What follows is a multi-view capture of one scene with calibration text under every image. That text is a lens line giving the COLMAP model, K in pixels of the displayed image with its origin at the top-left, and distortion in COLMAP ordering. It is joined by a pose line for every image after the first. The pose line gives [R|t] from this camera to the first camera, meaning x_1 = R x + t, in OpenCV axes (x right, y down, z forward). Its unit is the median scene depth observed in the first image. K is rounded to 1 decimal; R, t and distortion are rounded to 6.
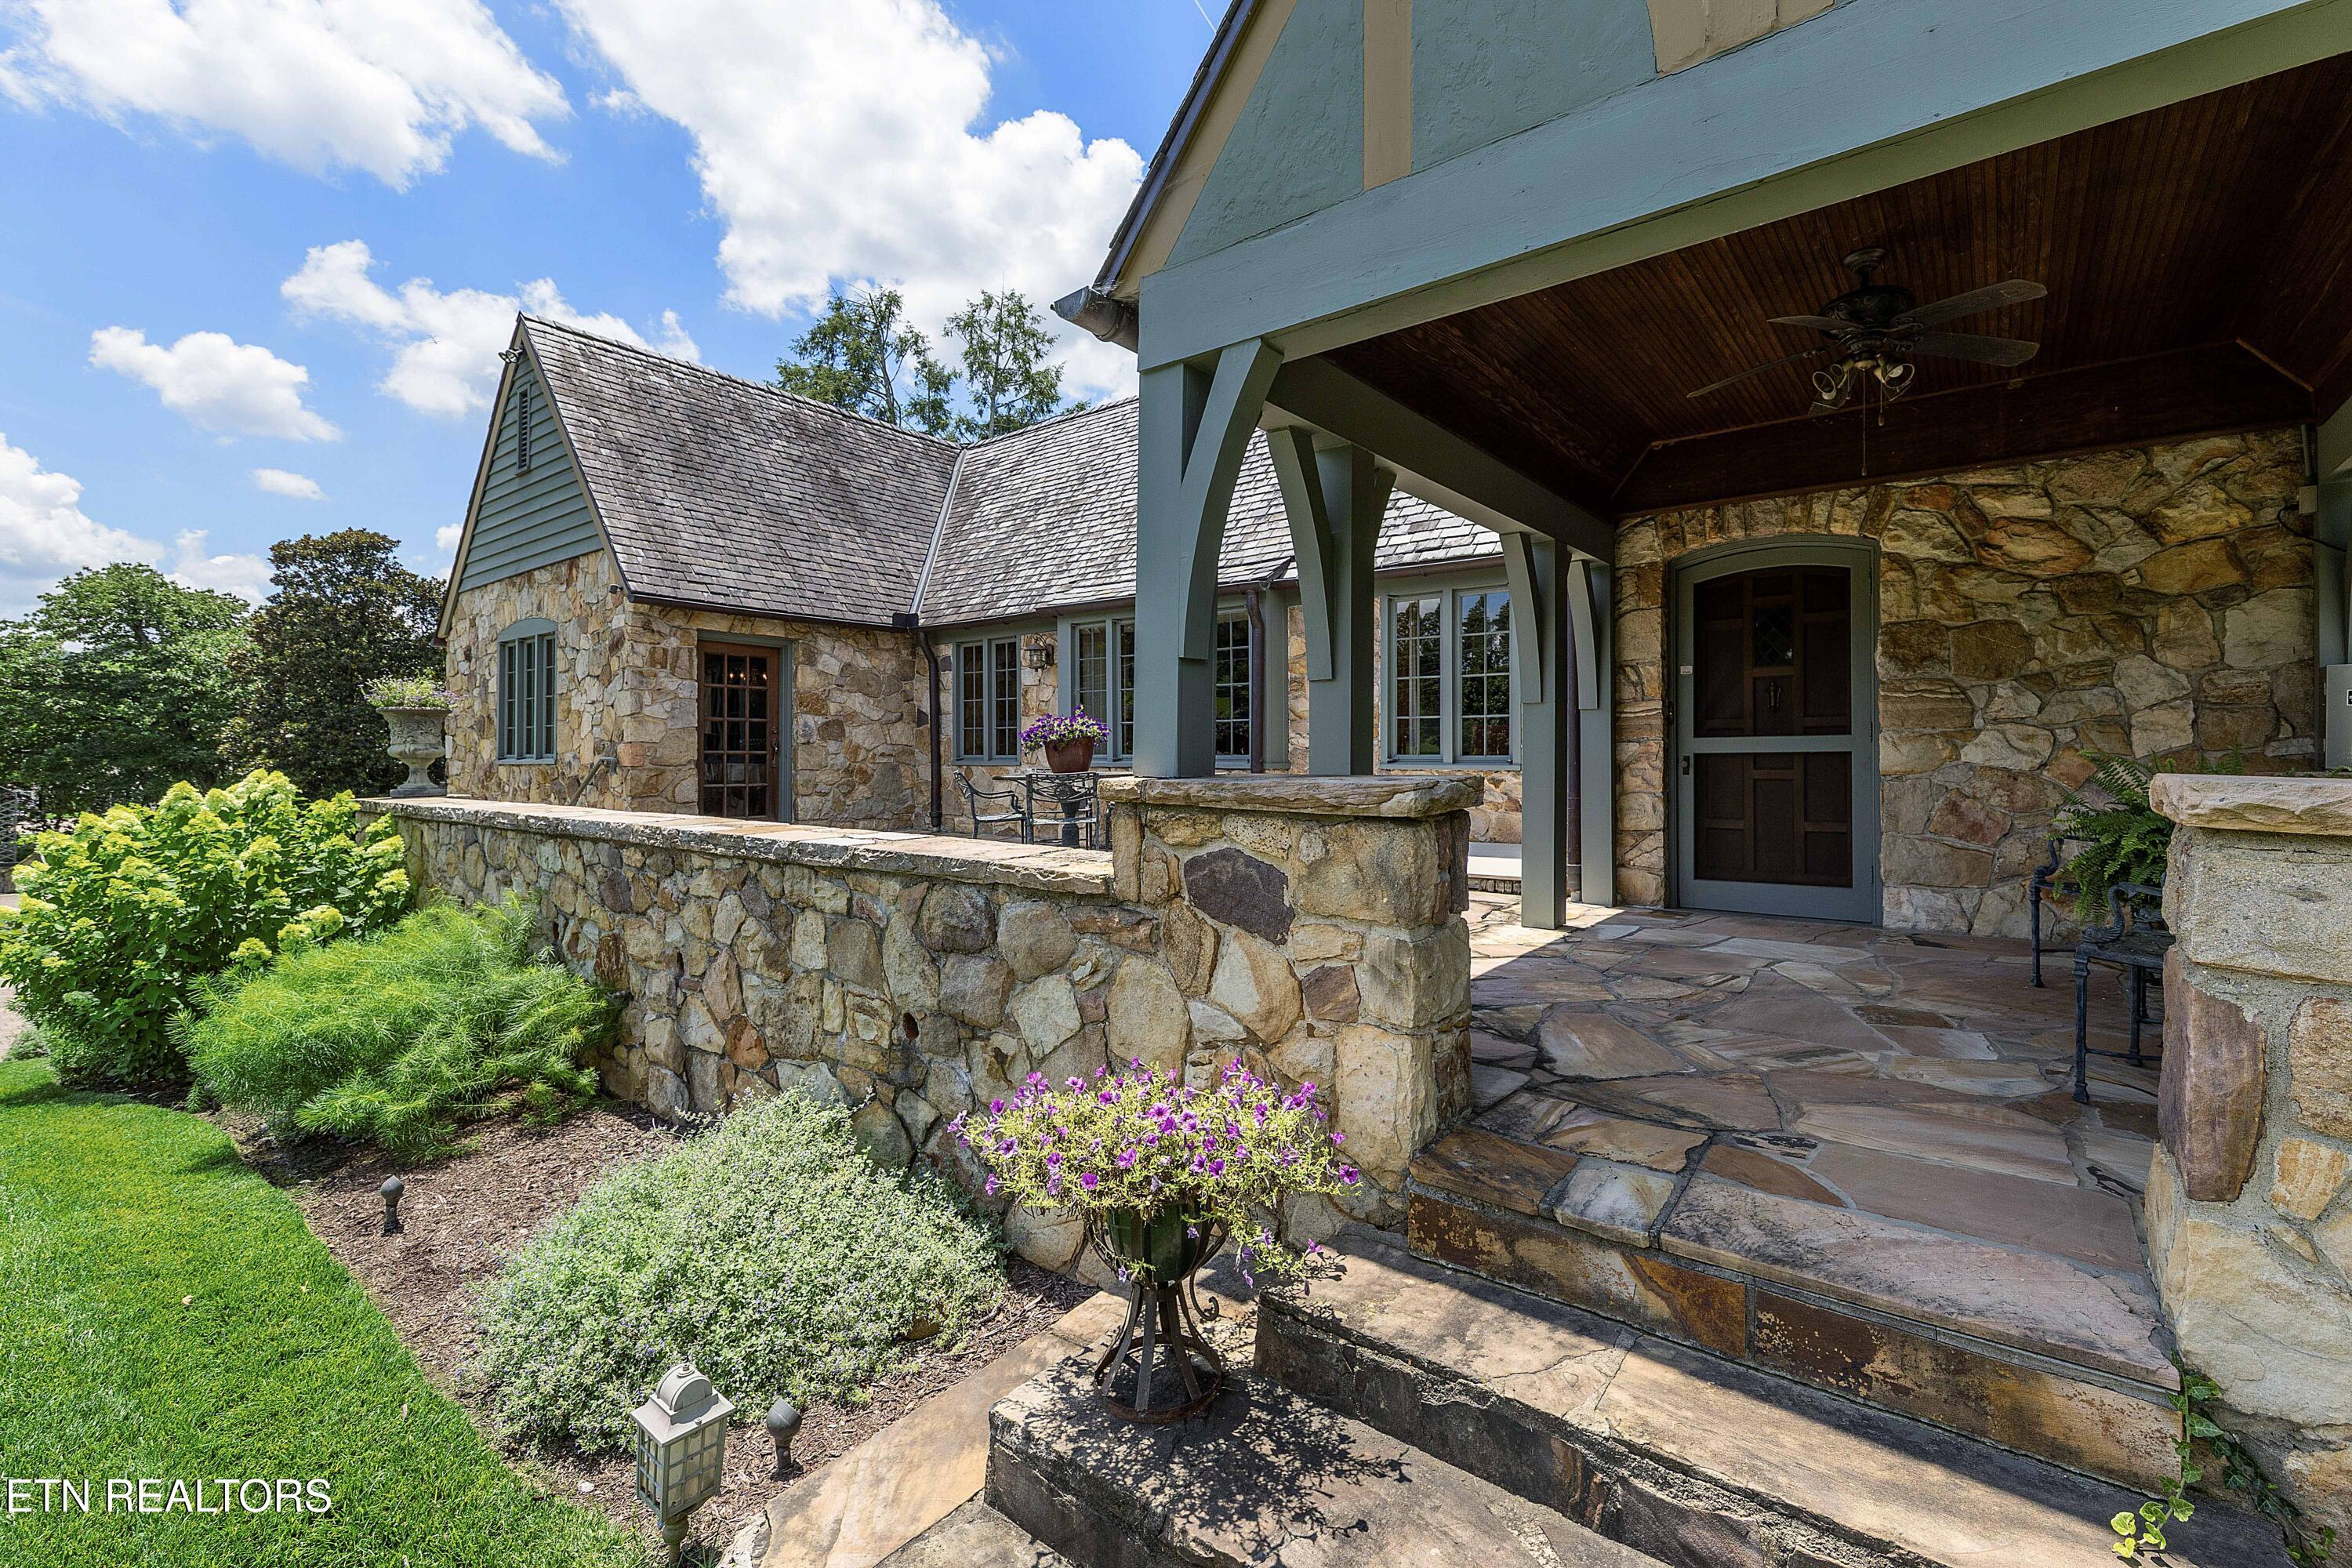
lens RADIAL K [[979.7, 0, 1177.4], [0, 979.7, 742.1], [0, 0, 1]] dist [0.008662, -0.000145]
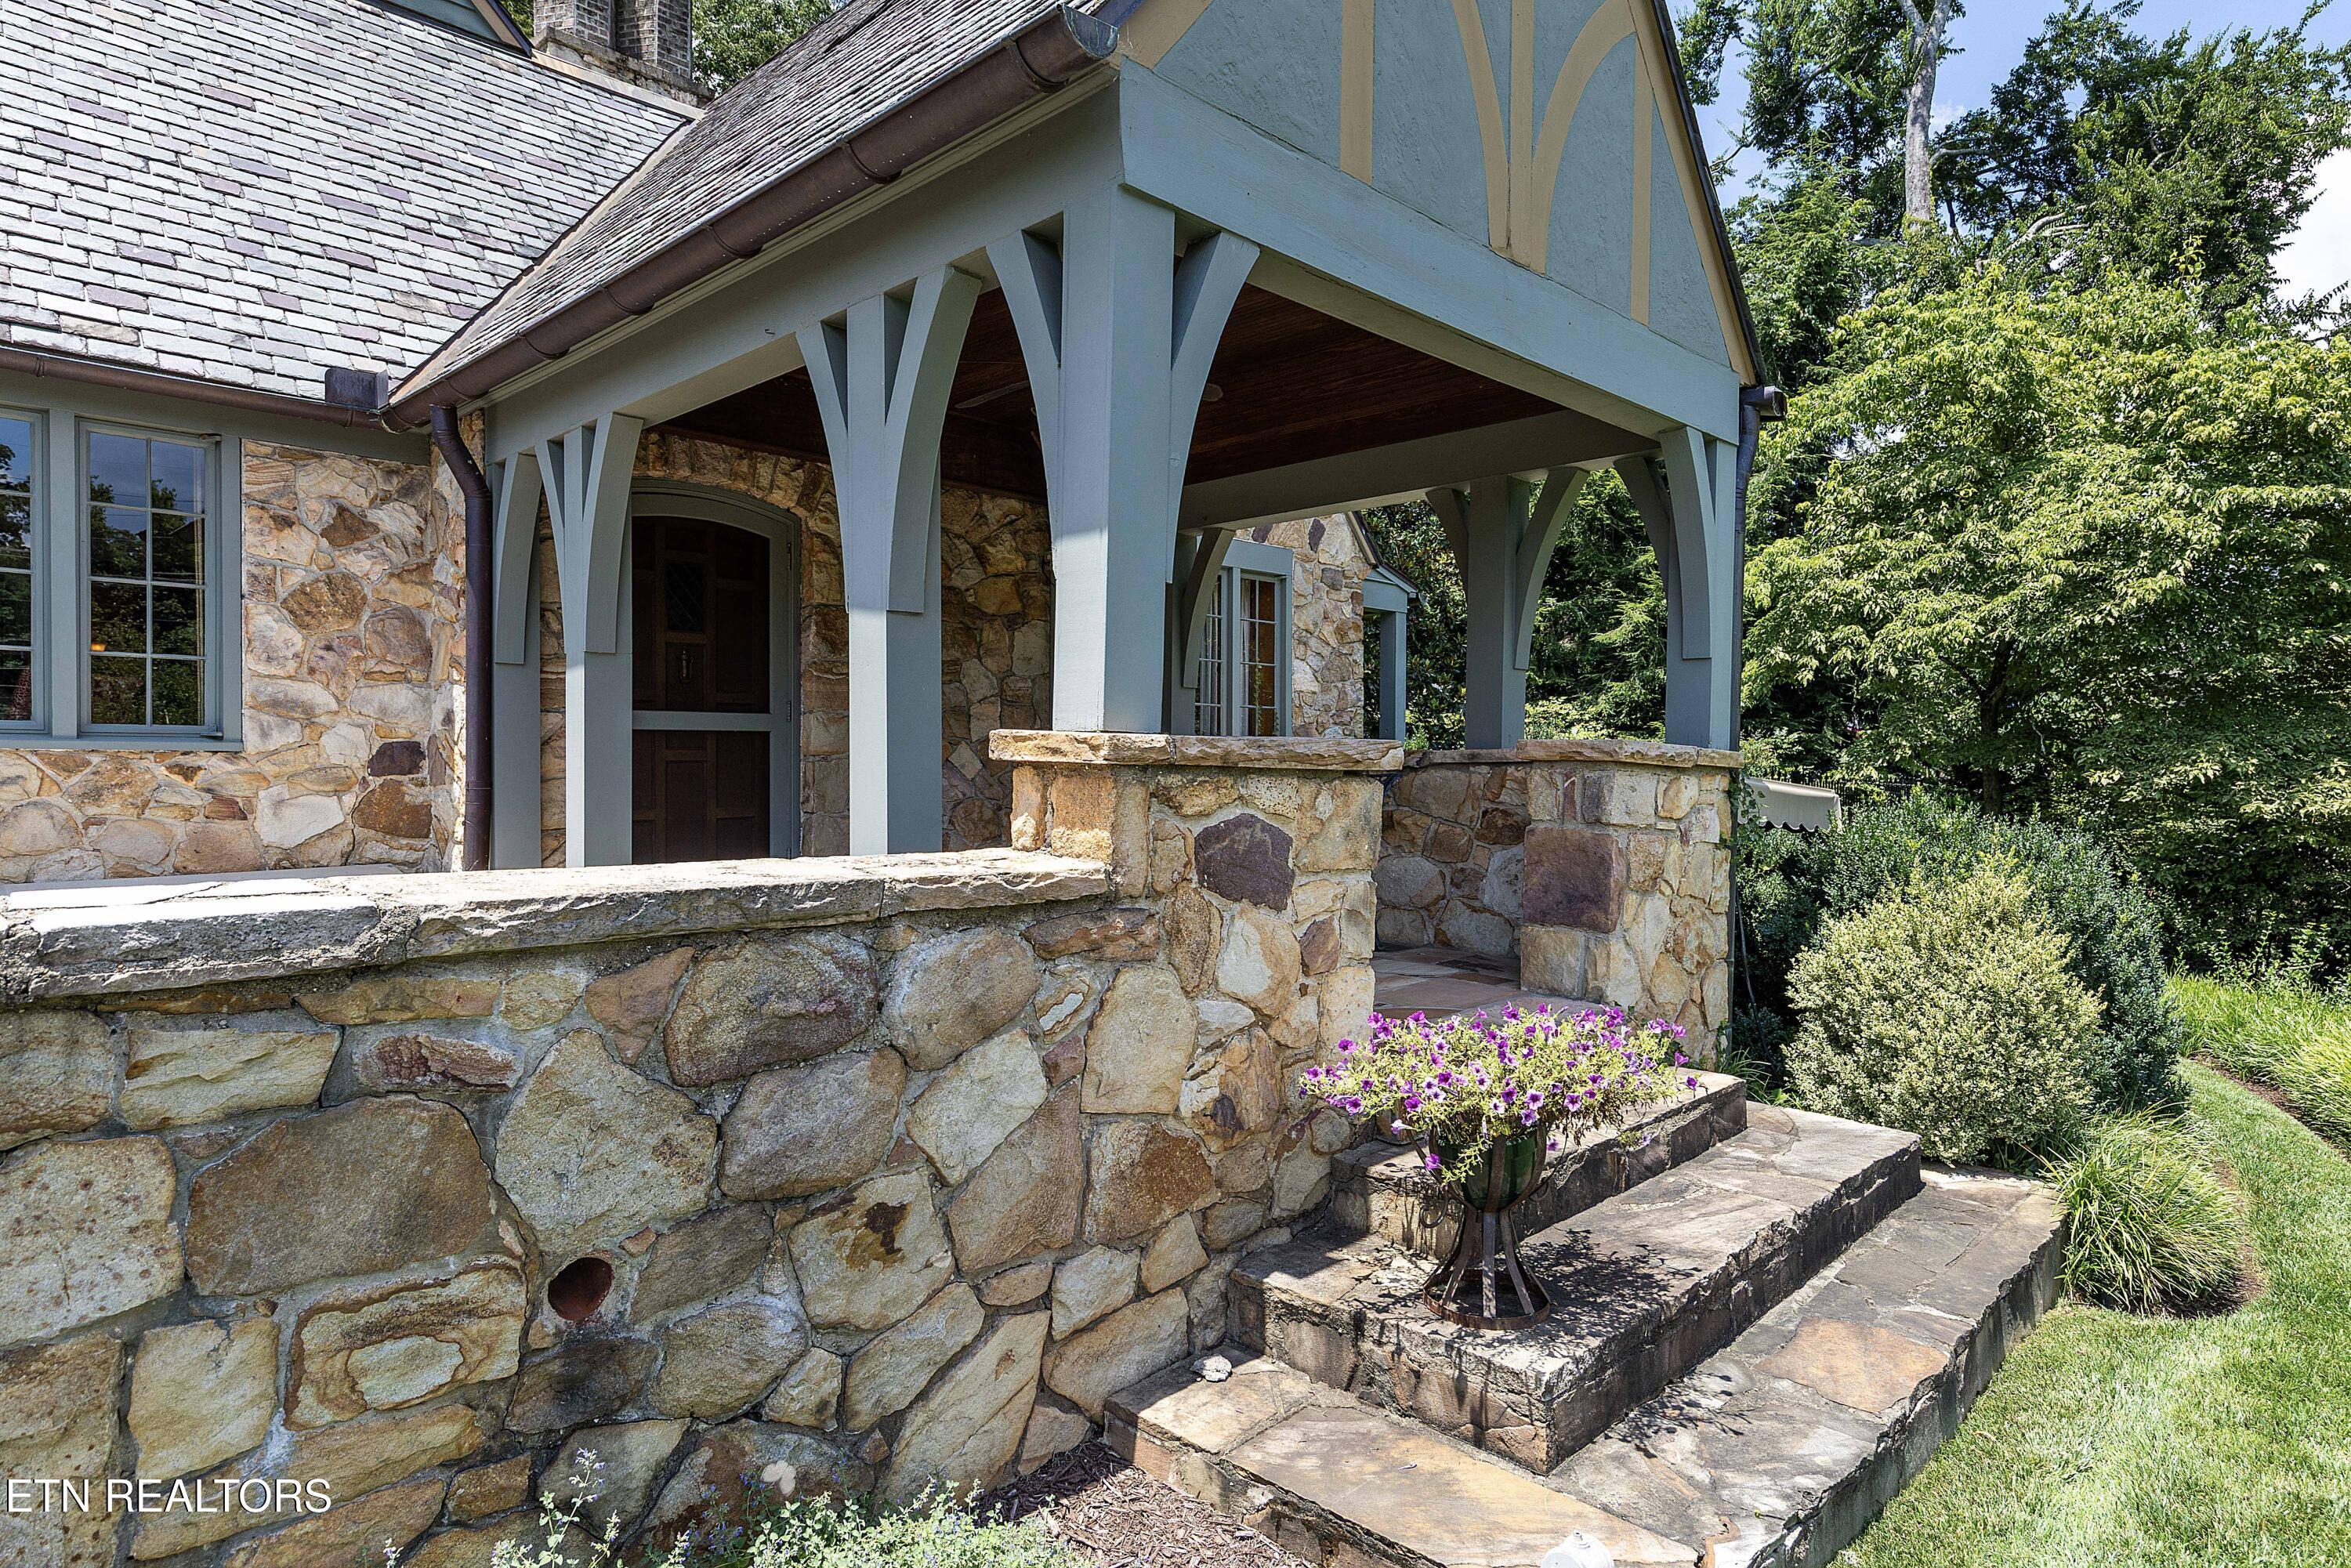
lens RADIAL K [[1350.6, 0, 1175.5], [0, 1350.6, 784.0], [0, 0, 1]] dist [0.009832, 0.001251]
pose [[0.114332, -0.011990, 0.993370, -1.110077], [-0.023212, 0.999622, 0.014737, 0.061752], [-0.993171, -0.024743, 0.114010, 0.878618]]
